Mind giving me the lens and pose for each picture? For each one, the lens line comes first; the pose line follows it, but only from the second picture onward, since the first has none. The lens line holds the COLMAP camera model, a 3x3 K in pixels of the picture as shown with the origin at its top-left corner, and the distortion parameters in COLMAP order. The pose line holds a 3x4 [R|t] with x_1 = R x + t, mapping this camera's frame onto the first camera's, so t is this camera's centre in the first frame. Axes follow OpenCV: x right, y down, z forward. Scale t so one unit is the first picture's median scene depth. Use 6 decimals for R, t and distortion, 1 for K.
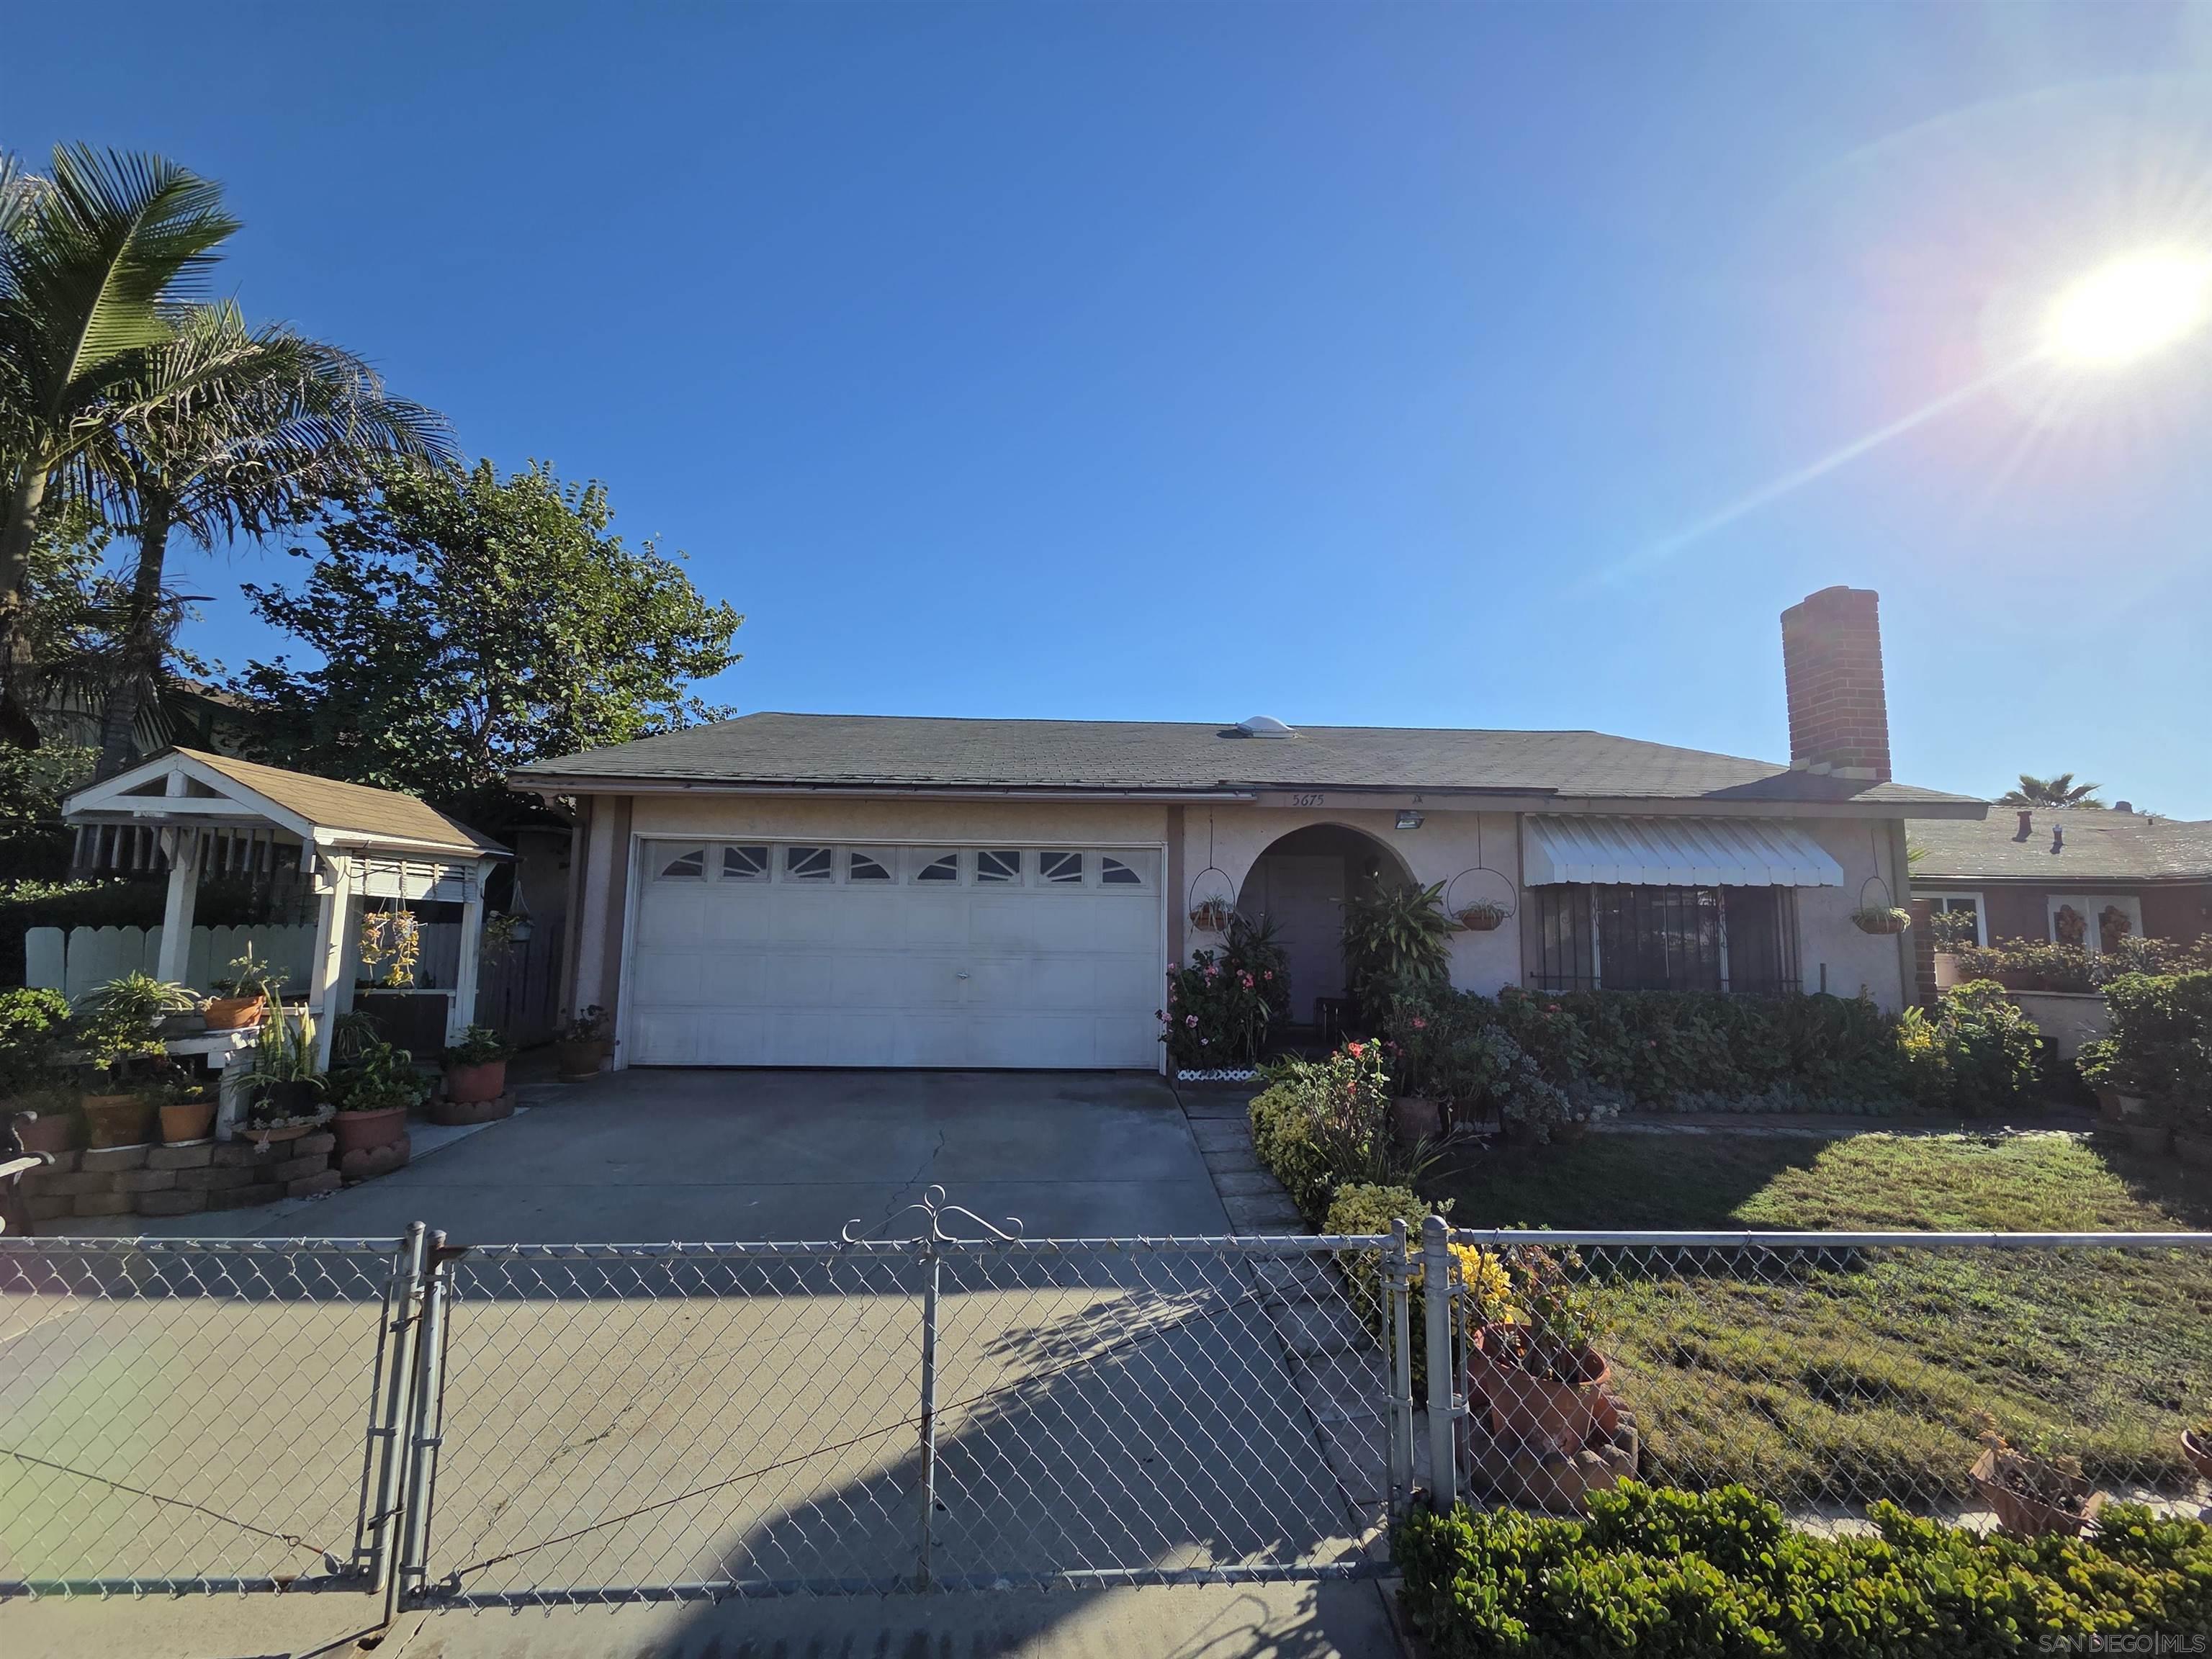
lens RADIAL K [[897.9, 0, 1103.7], [0, 897.9, 830.2], [0, 0, 1]] dist [-0.002693, 0.001354]
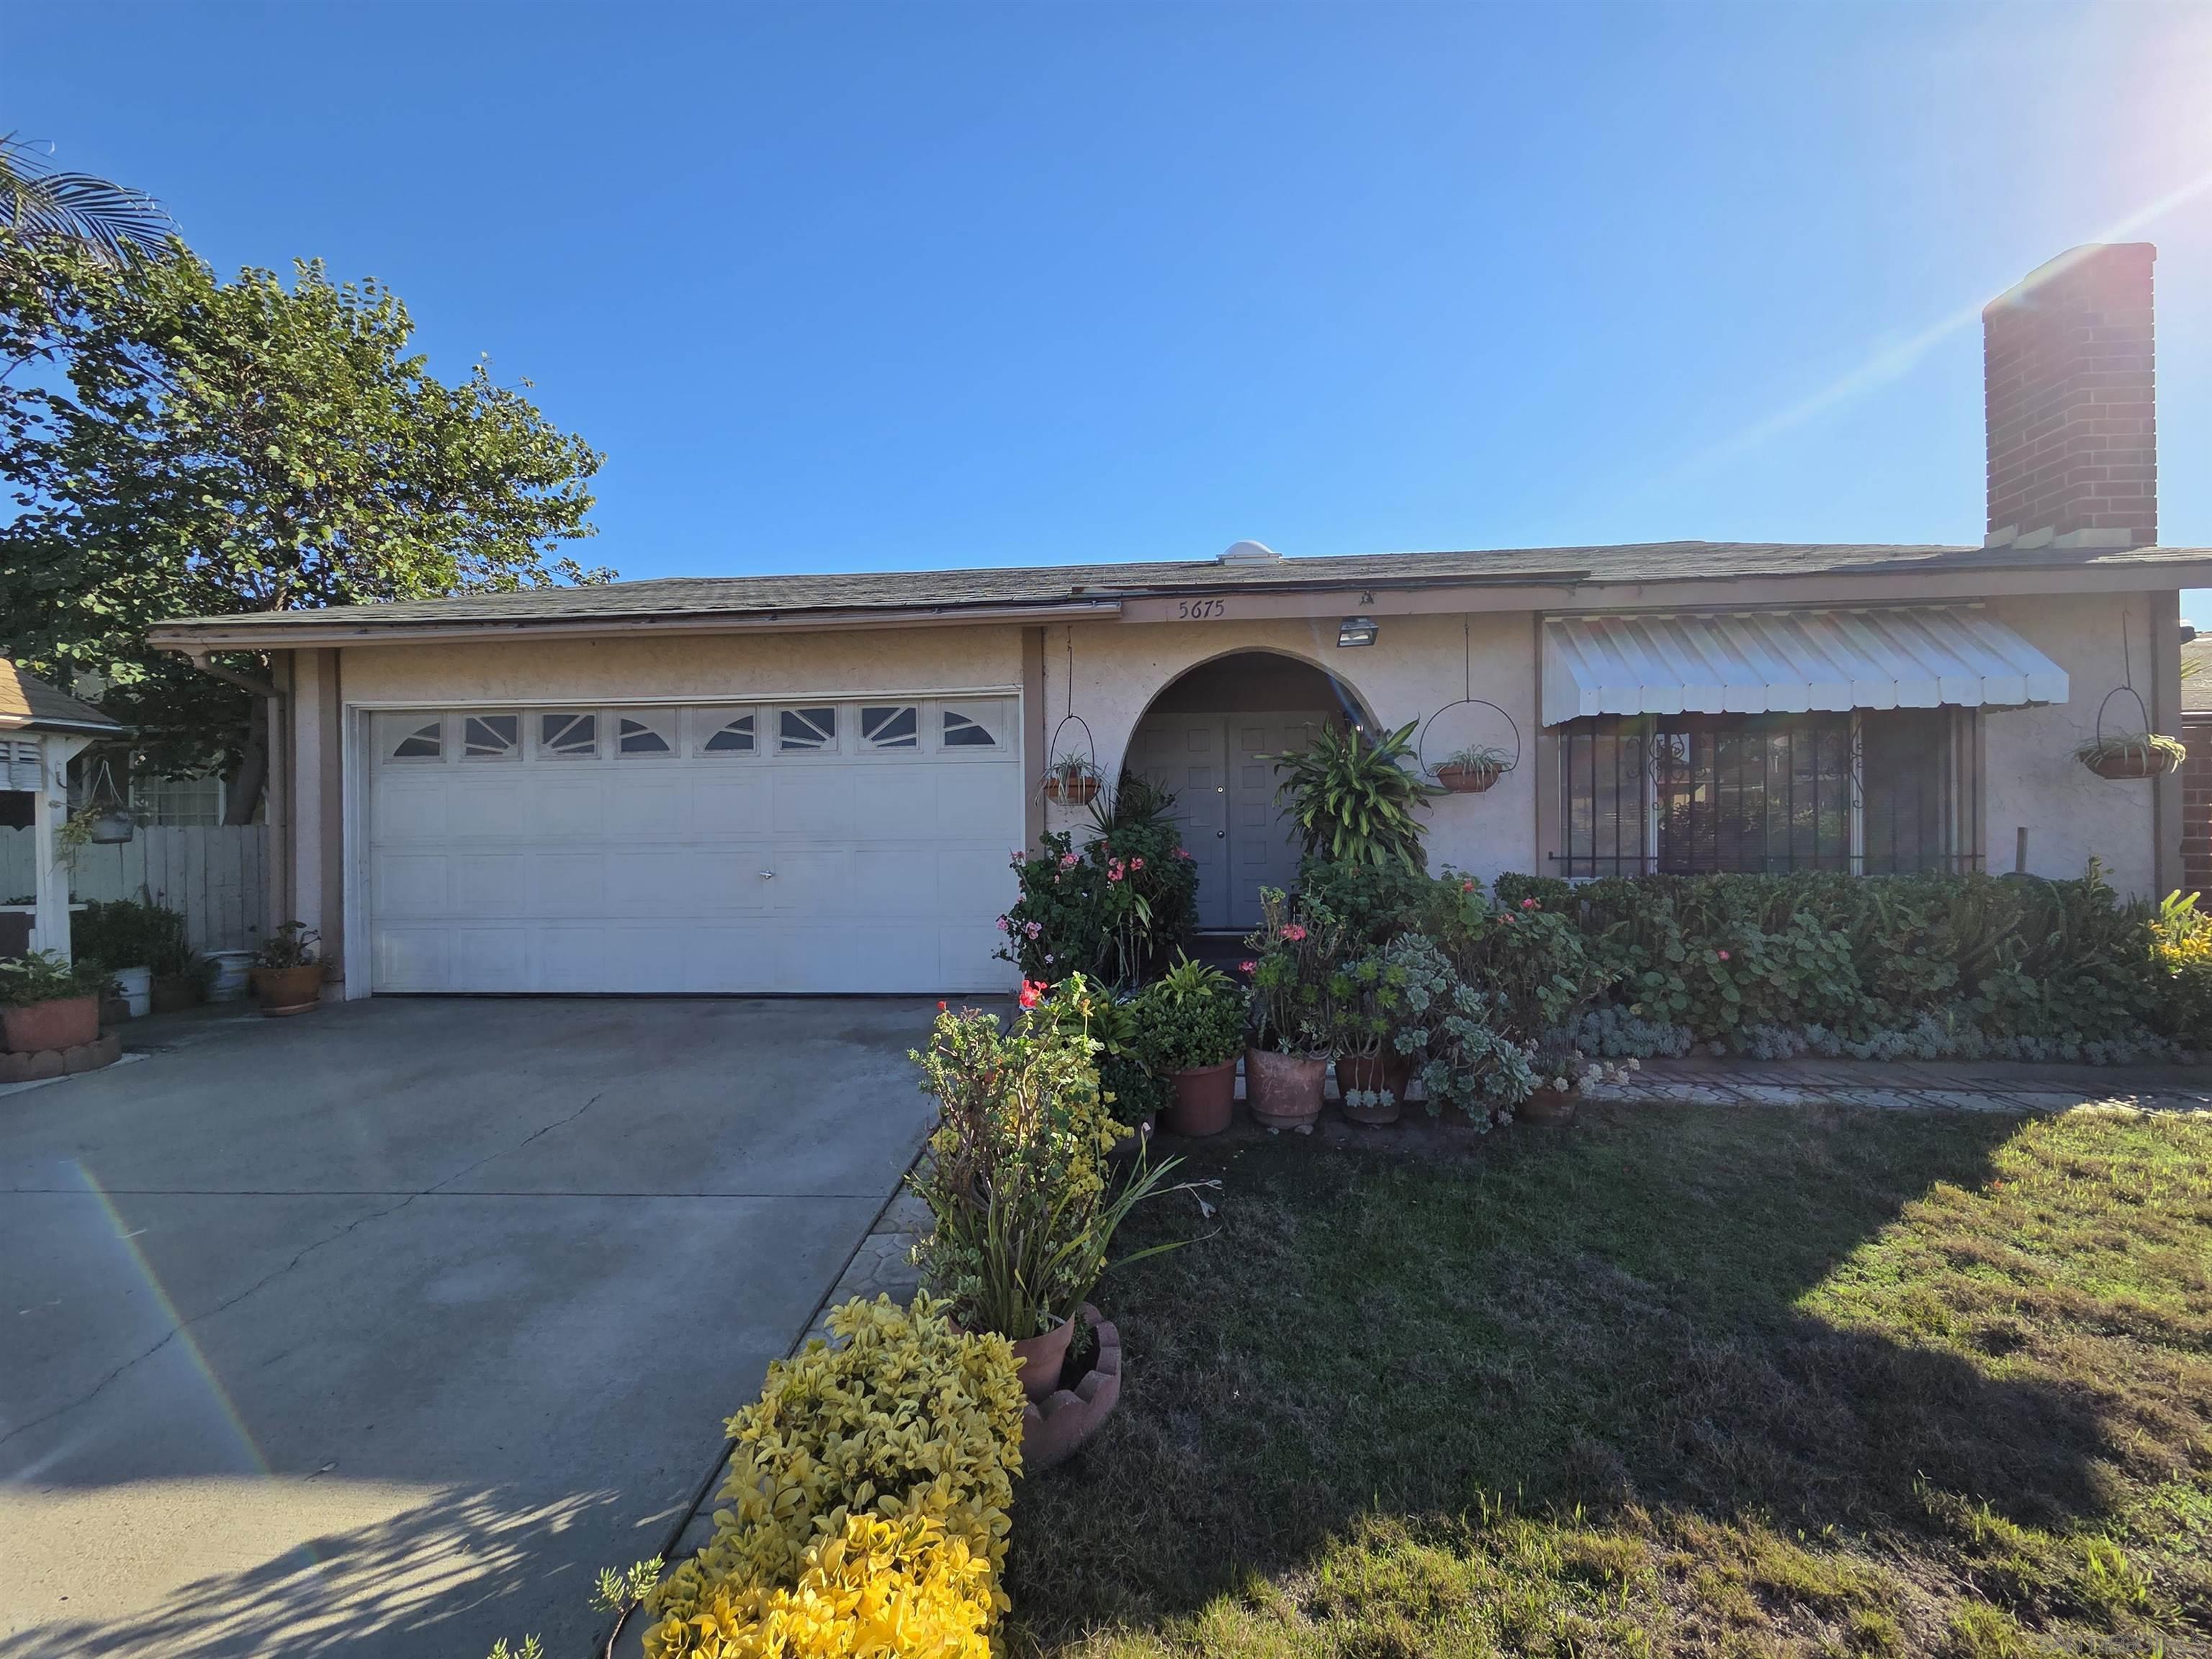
lens RADIAL K [[897.9, 0, 1109.2], [0, 897.9, 830.5], [0, 0, 1]] dist [-0.002693, 0.001354]
pose [[0.993072, -0.026947, -0.114372, 0.231219], [0.039252, 0.993511, 0.106745, 0.058154], [0.110754, -0.110495, 0.987686, 0.300147]]
